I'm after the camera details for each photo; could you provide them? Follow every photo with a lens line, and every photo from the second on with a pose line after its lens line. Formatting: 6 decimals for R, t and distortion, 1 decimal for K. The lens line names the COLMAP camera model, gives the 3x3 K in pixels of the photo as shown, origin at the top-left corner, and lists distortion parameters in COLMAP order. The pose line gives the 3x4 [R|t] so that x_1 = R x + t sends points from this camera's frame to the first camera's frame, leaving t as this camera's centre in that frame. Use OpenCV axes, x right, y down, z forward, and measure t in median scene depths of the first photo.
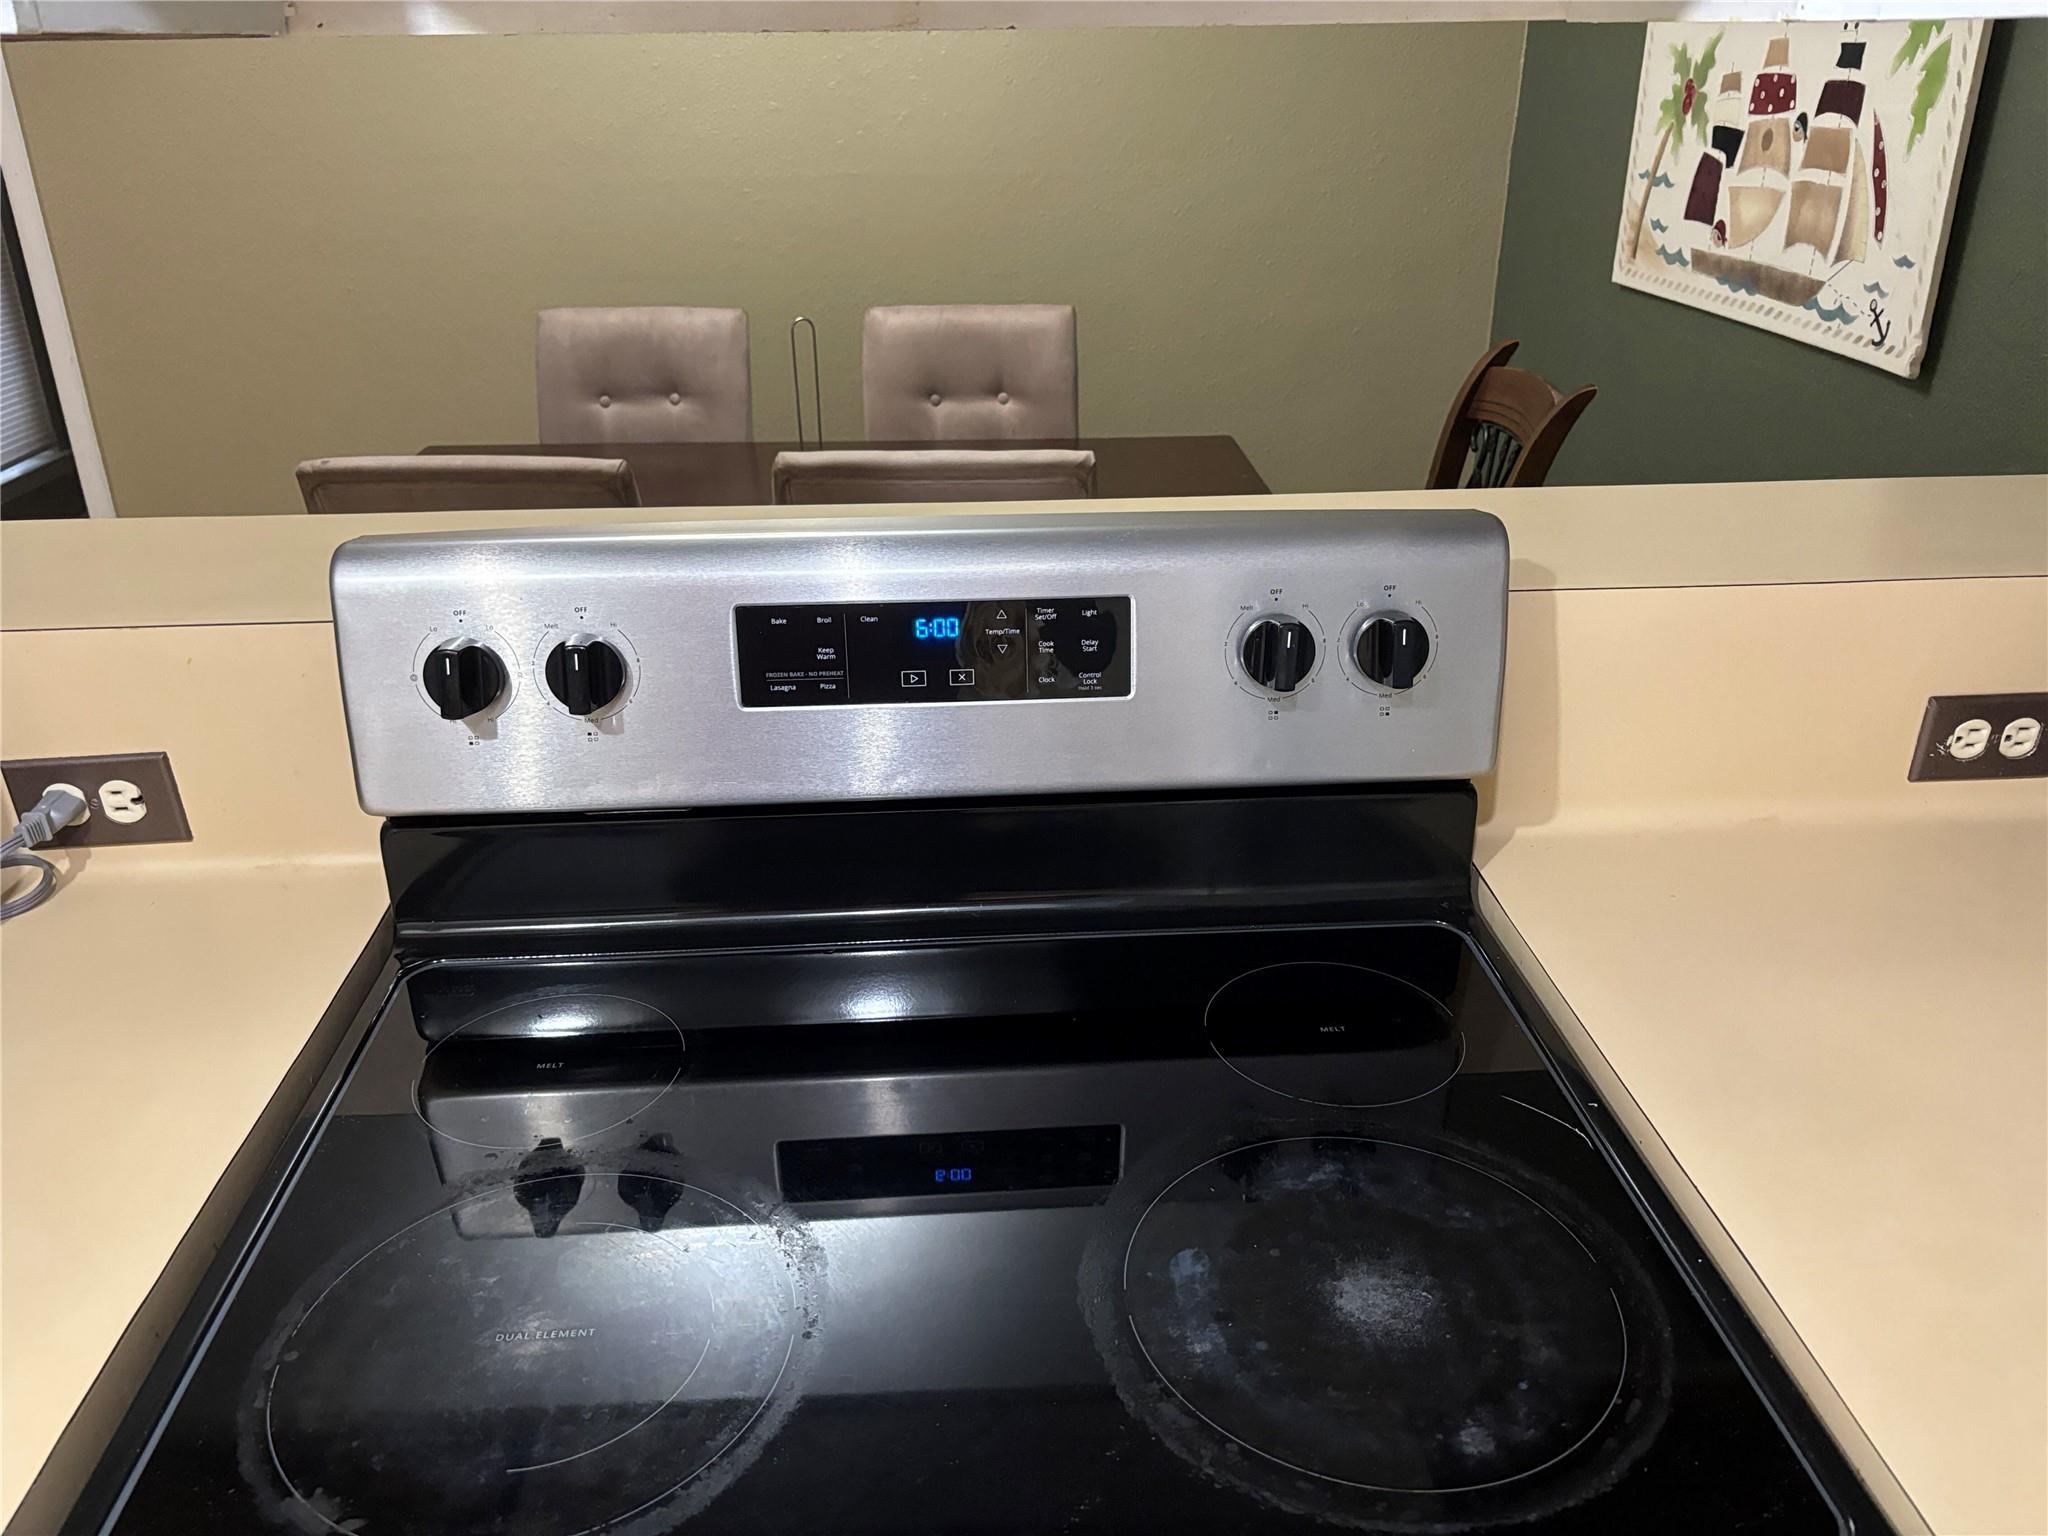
lens RADIAL K [[1550.3, 0, 1012.5], [0, 1550.3, 758.1], [0, 0, 1]] dist [0.046452, -0.050428]
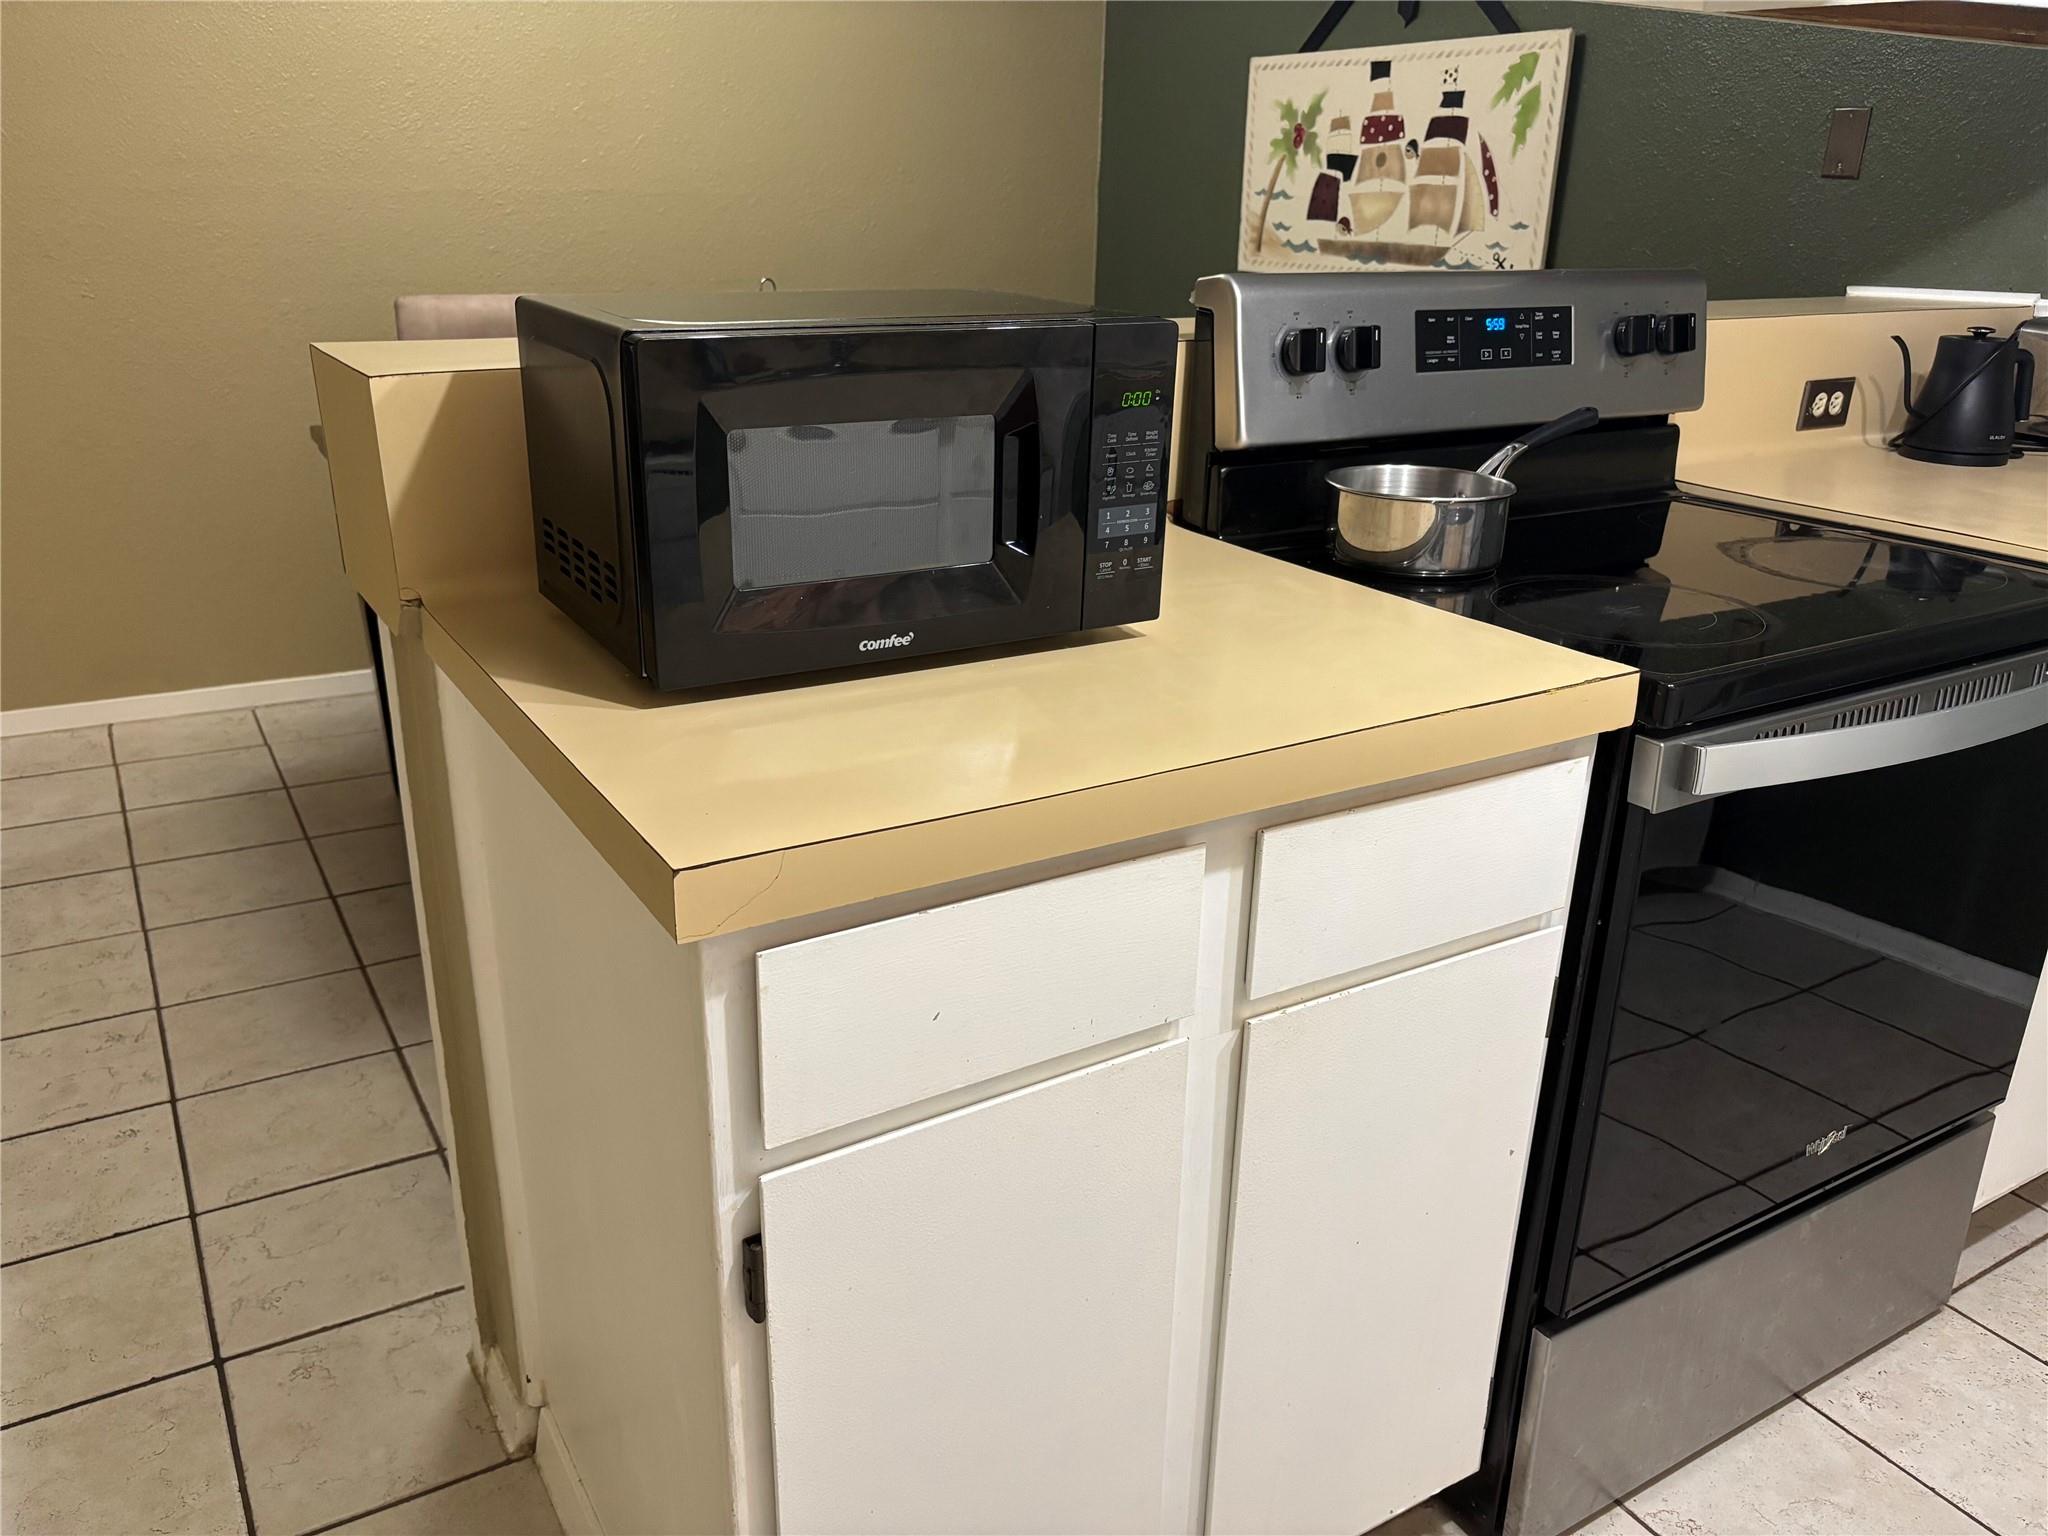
lens RADIAL K [[1550.3, 0, 994.1], [0, 1550.3, 759.6], [0, 0, 1]] dist [0.046452, -0.050428]
pose [[0.887417, -0.134765, 0.440827, -0.598092], [0.162808, 0.986309, -0.026220, 0.152065], [-0.431259, 0.095039, 0.897209, -0.121789]]
